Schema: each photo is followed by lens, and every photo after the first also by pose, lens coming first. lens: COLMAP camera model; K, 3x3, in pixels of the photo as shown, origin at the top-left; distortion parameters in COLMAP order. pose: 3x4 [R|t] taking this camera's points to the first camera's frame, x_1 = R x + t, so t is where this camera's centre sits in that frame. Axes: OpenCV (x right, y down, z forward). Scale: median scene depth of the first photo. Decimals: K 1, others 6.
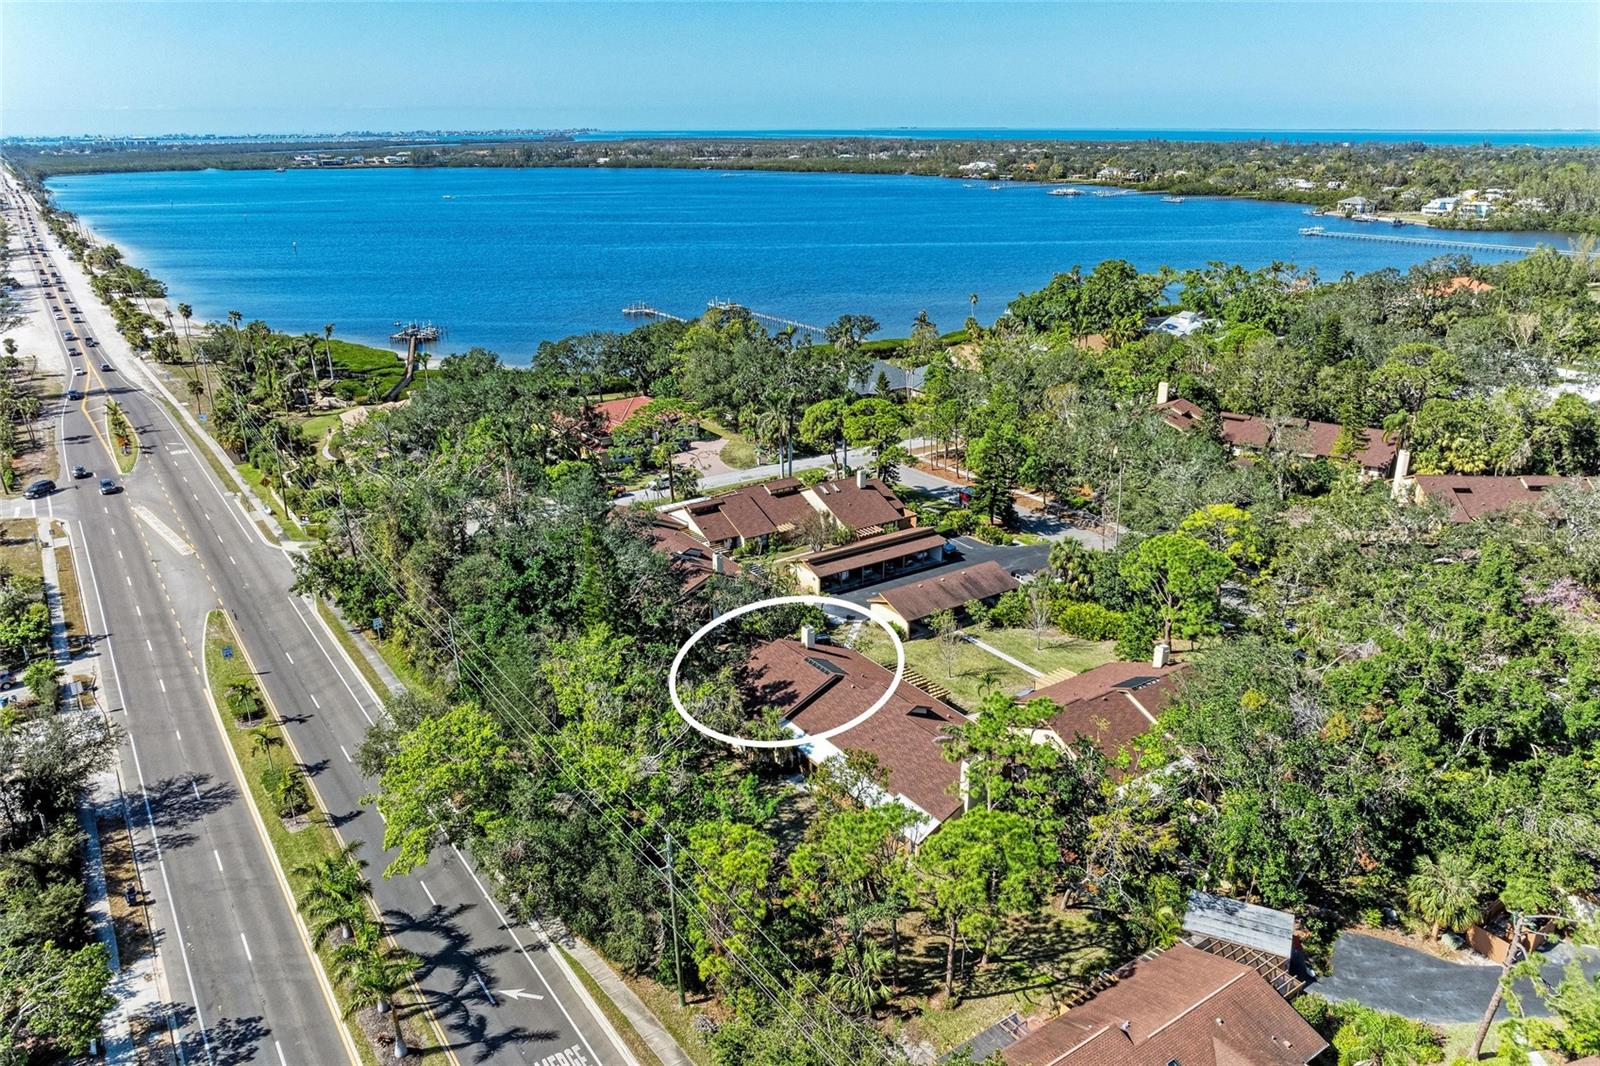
lens RADIAL K [[1103.6, 0, 791.8], [0, 1103.6, 536.0], [0, 0, 1]] dist [-0.022474, 0.004504]
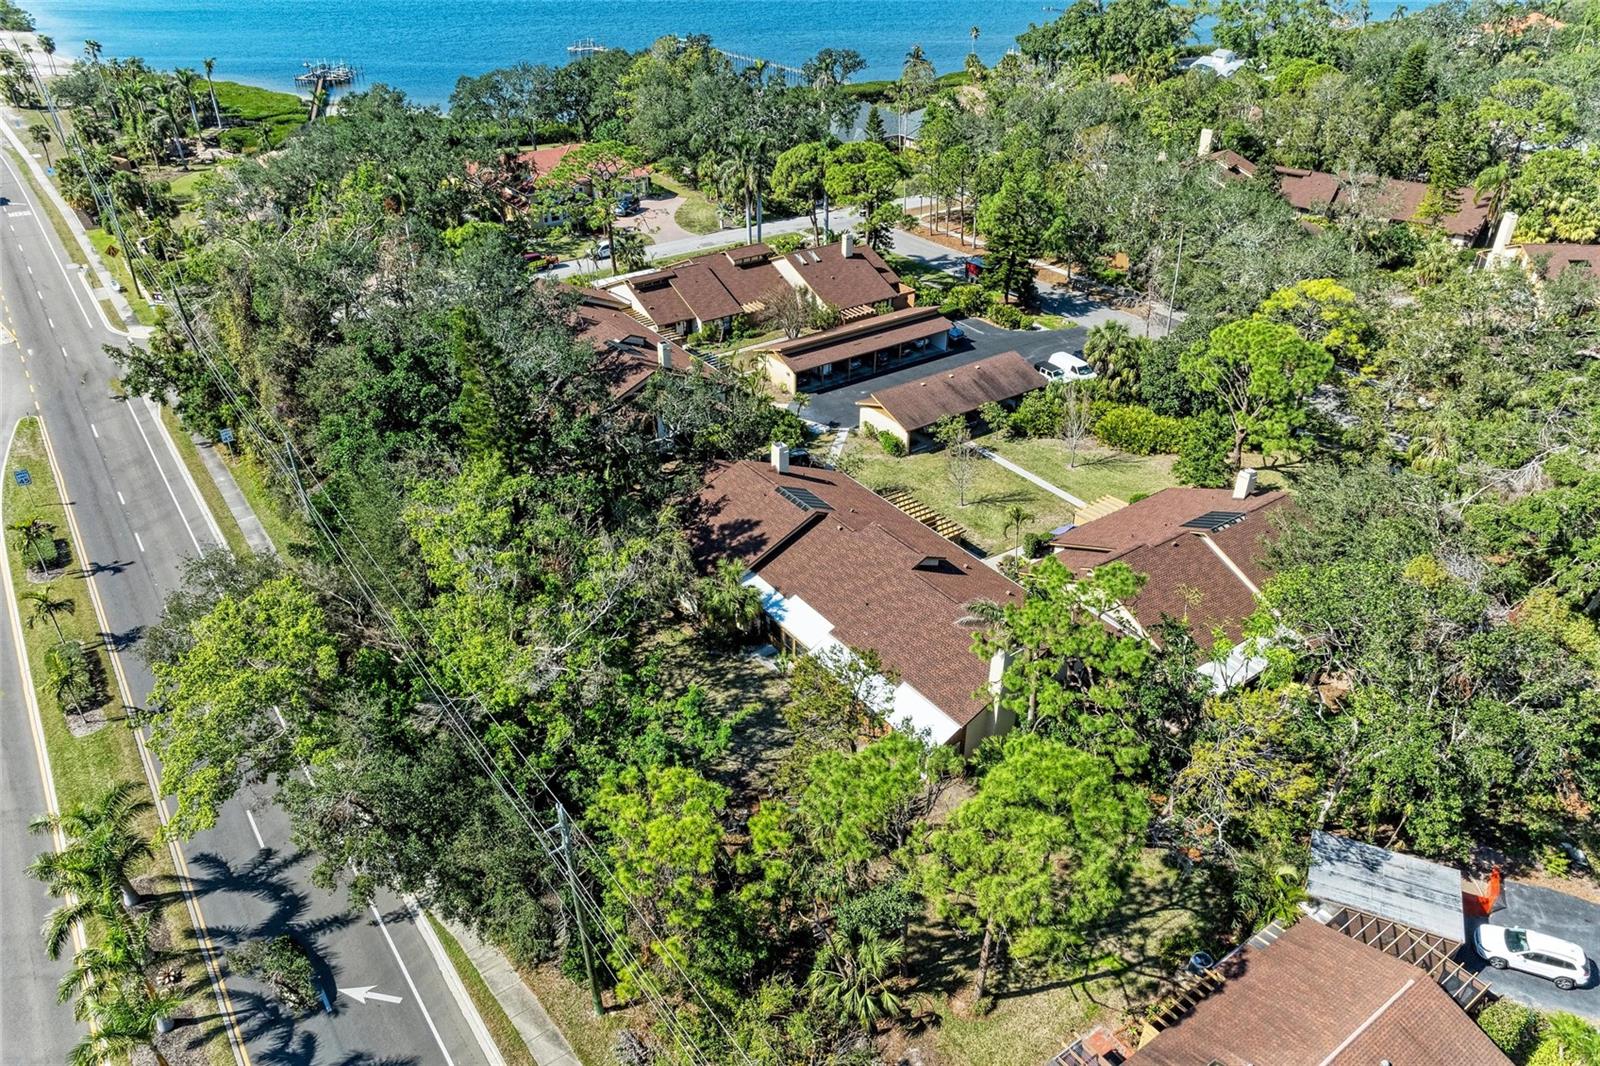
lens RADIAL K [[1103.6, 0, 791.8], [0, 1103.6, 536.0], [0, 0, 1]] dist [-0.022474, 0.004504]
pose [[0.999751, -0.004320, 0.021890, 0.004916], [-0.000152, 0.979741, 0.200267, -0.005936], [-0.022311, -0.200220, 0.979497, 0.202911]]
